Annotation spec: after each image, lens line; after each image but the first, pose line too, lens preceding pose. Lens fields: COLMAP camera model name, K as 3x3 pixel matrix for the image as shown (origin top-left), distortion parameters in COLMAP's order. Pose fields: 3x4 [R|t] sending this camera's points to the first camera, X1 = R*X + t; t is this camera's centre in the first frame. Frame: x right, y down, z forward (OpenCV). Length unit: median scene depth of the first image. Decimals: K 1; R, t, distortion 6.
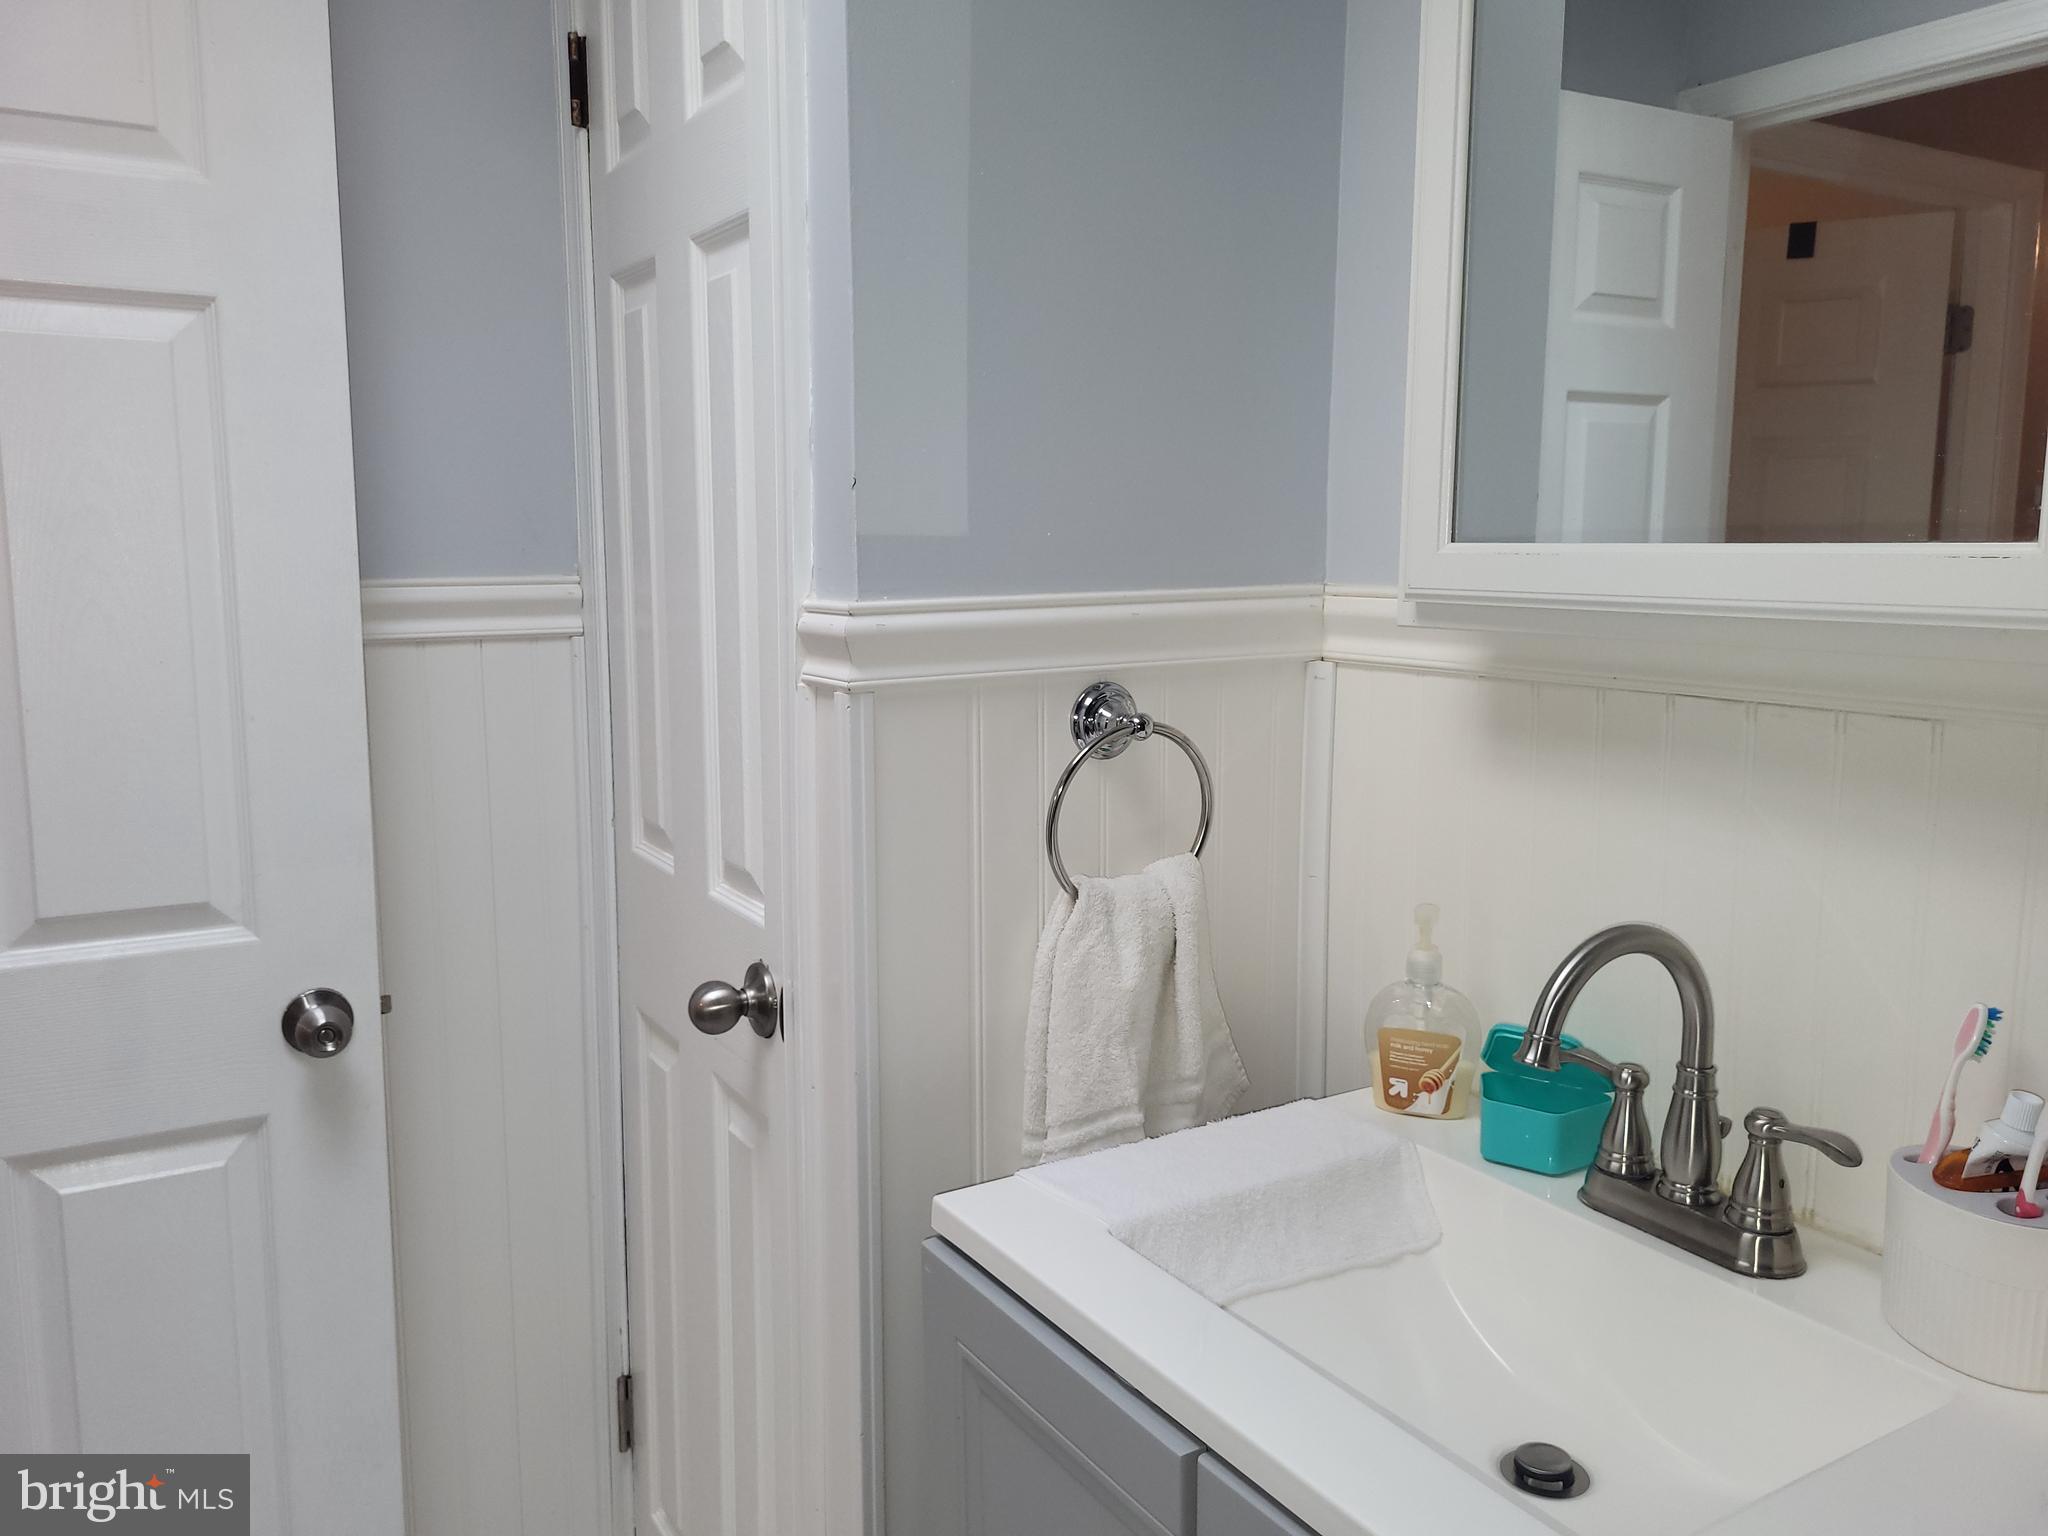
lens RADIAL K [[1558.7, 0, 1025.9], [0, 1558.7, 753.4], [0, 0, 1]] dist [0.044661, -0.036372]
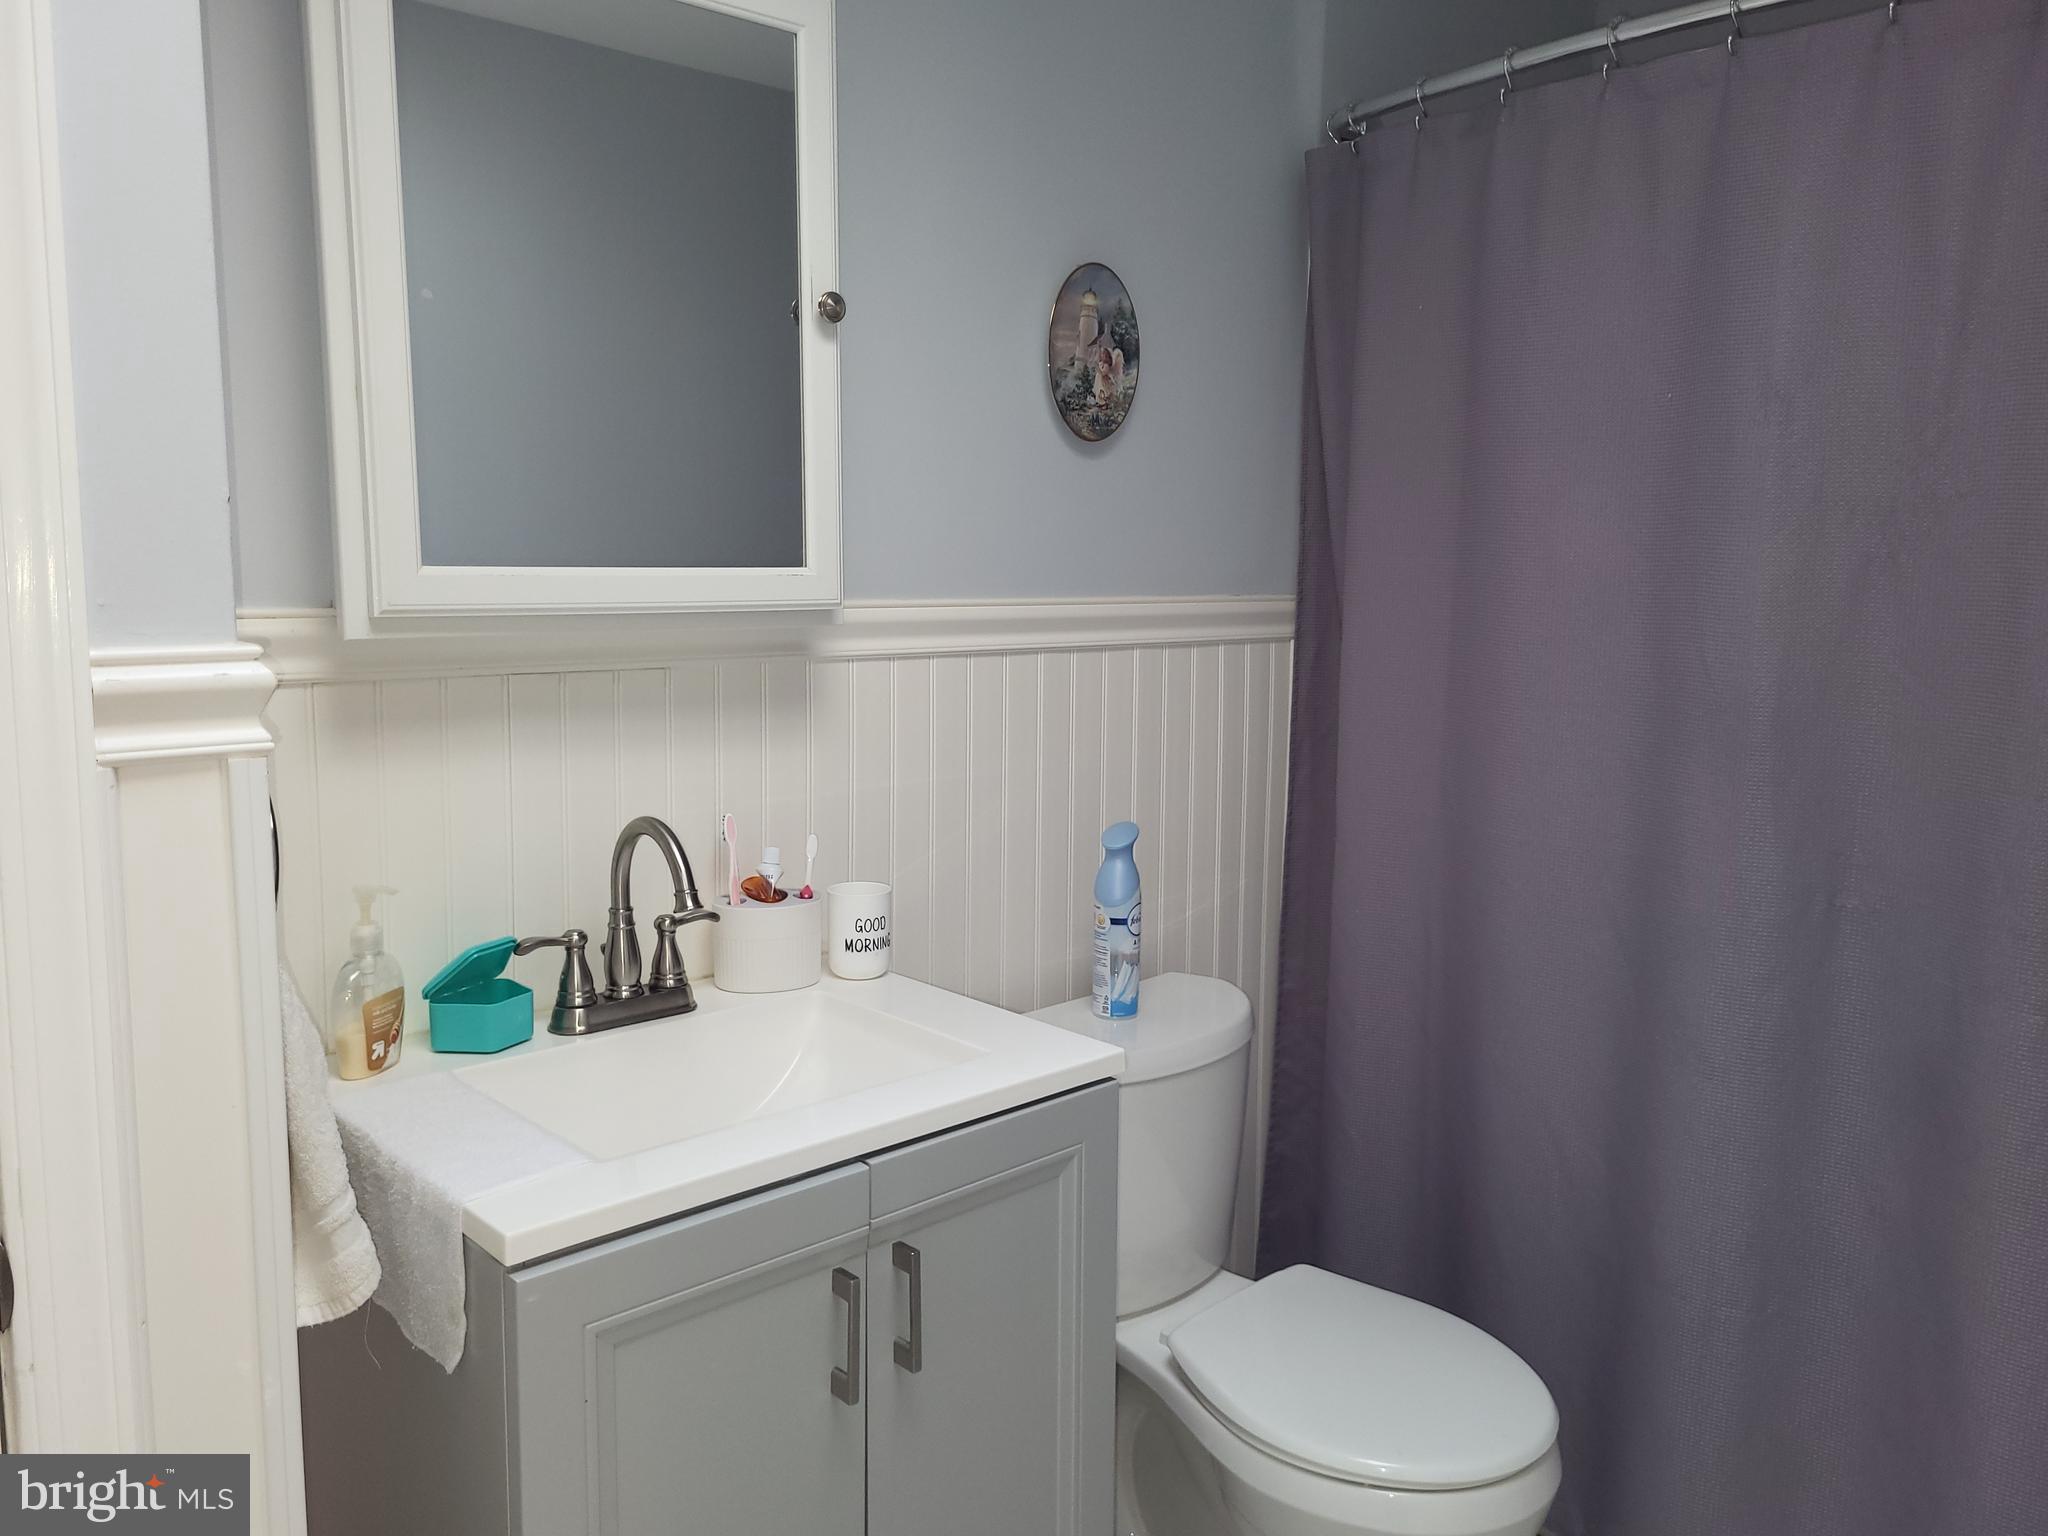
lens RADIAL K [[1558.7, 0, 1024.3], [0, 1558.7, 774.7], [0, 0, 1]] dist [0.044661, -0.036372]
pose [[-0.192112, -0.136597, 0.971820, -1.010845], [0.128028, 0.978314, 0.162819, -0.114477], [-0.972986, 0.155699, -0.170458, 0.780354]]
